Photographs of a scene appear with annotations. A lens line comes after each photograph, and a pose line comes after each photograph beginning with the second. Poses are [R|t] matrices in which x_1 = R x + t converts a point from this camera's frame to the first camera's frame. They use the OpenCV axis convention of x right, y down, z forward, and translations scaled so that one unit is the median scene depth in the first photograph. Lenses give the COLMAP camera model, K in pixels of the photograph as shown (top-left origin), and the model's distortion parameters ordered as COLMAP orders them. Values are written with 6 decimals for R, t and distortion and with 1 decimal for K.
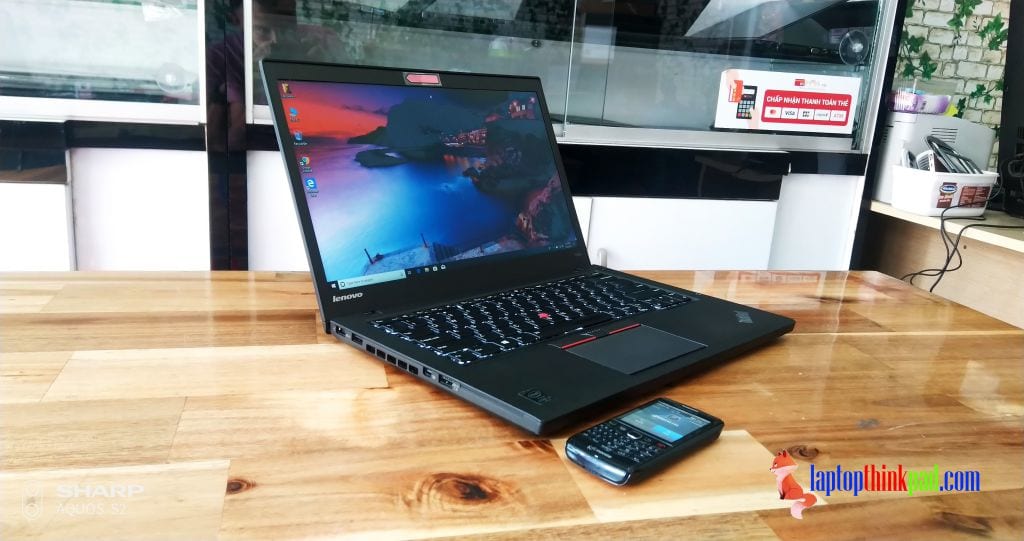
lens RADIAL K [[792.9, 0, 512.0], [0, 792.9, 270.5], [0, 0, 1]] dist [0.080601, -0.143093]
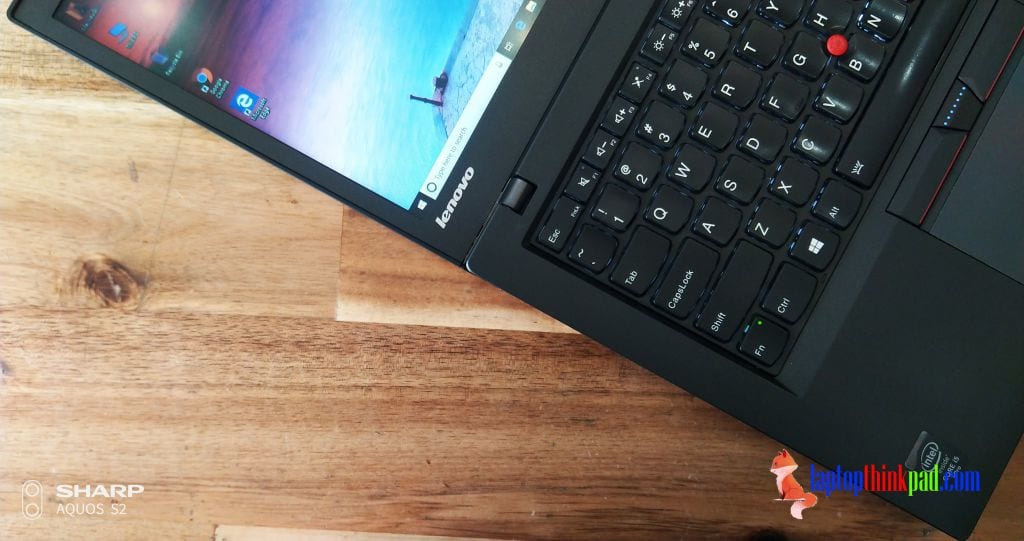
lens RADIAL K [[792.9, 0, 512.0], [0, 792.9, 270.5], [0, 0, 1]] dist [0.080601, -0.143093]
pose [[0.950785, 0.298537, -0.082962, -0.058214], [-0.015493, 0.313218, 0.949555, -0.288866], [0.309462, -0.901538, 0.302429, 0.432151]]
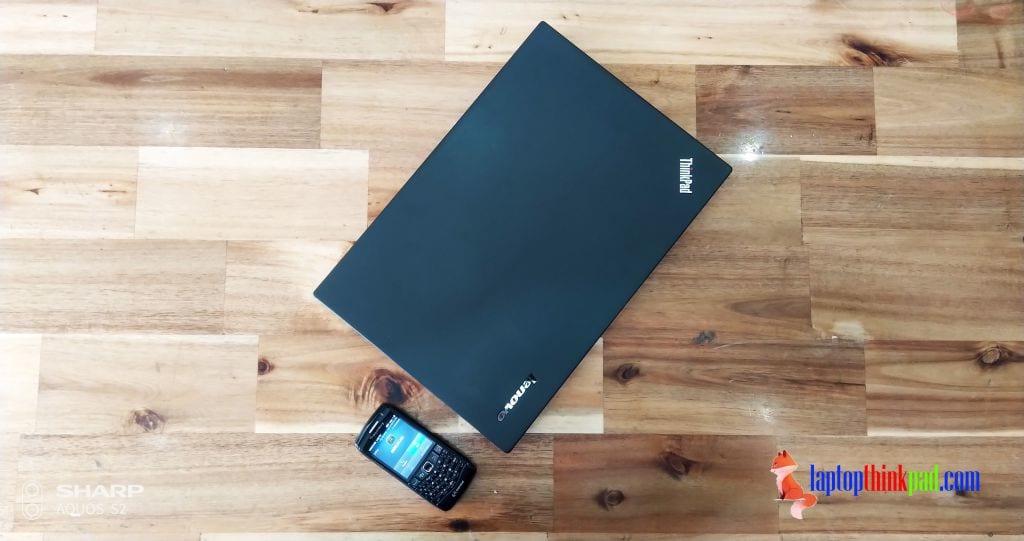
lens RADIAL K [[792.9, 0, 512.0], [0, 792.9, 270.5], [0, 0, 1]] dist [0.080601, -0.143093]
pose [[0.966100, 0.248485, -0.070040, 0.154071], [-0.028435, 0.372062, 0.927772, -0.876621], [0.256597, -0.894329, 0.366515, 0.411547]]
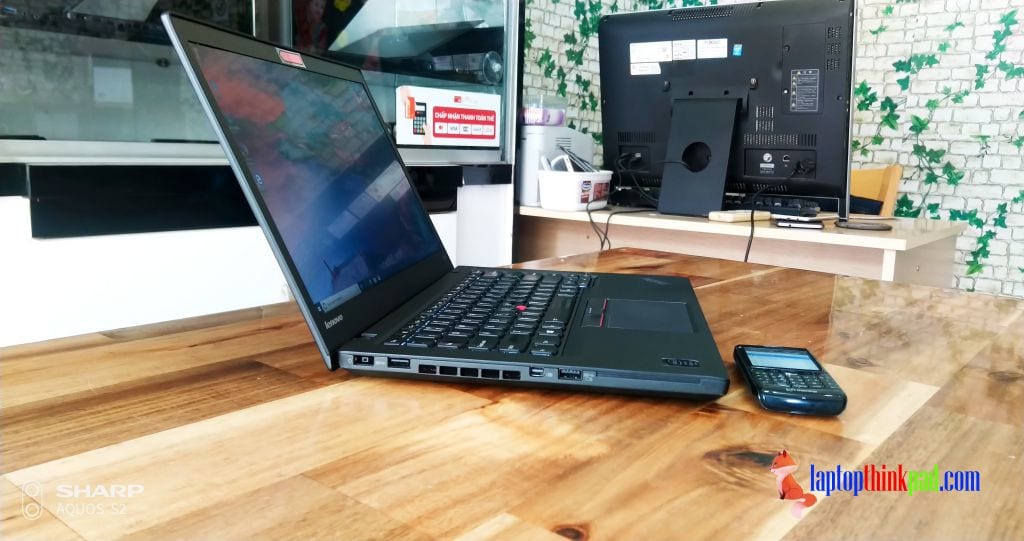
lens RADIAL K [[792.9, 0, 512.0], [0, 792.9, 270.5], [0, 0, 1]] dist [0.080601, -0.143093]
pose [[0.813169, -0.139336, 0.565103, -0.458740], [0.173771, 0.984759, -0.007243, 0.019120], [-0.555482, 0.104088, 0.824988, 0.245491]]
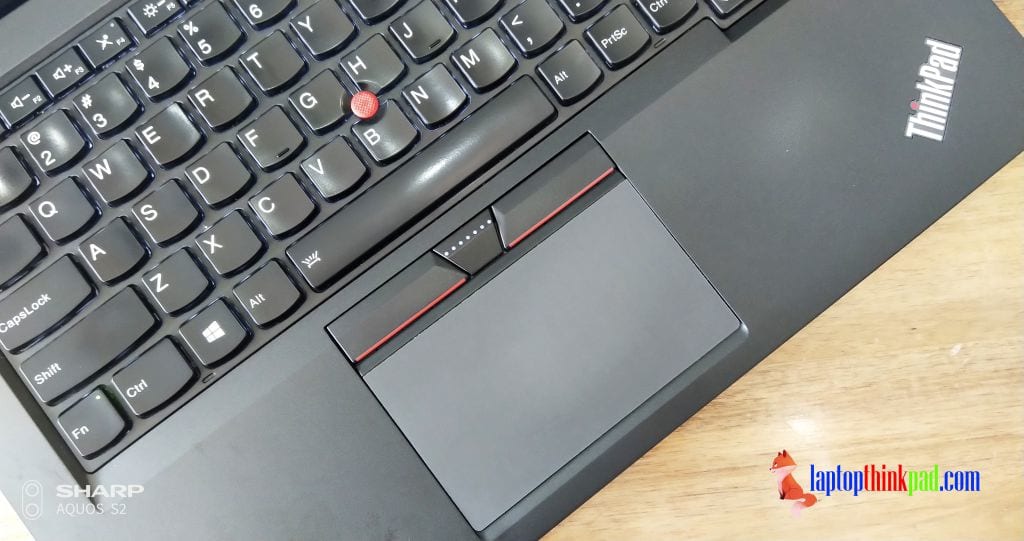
lens RADIAL K [[792.9, 0, 512.0], [0, 792.9, 270.5], [0, 0, 1]] dist [0.080601, -0.143093]
pose [[0.751118, 0.650707, -0.111365, 0.184027], [-0.151953, 0.334572, 0.930039, -0.204930], [0.642442, -0.681647, 0.350179, 0.619640]]
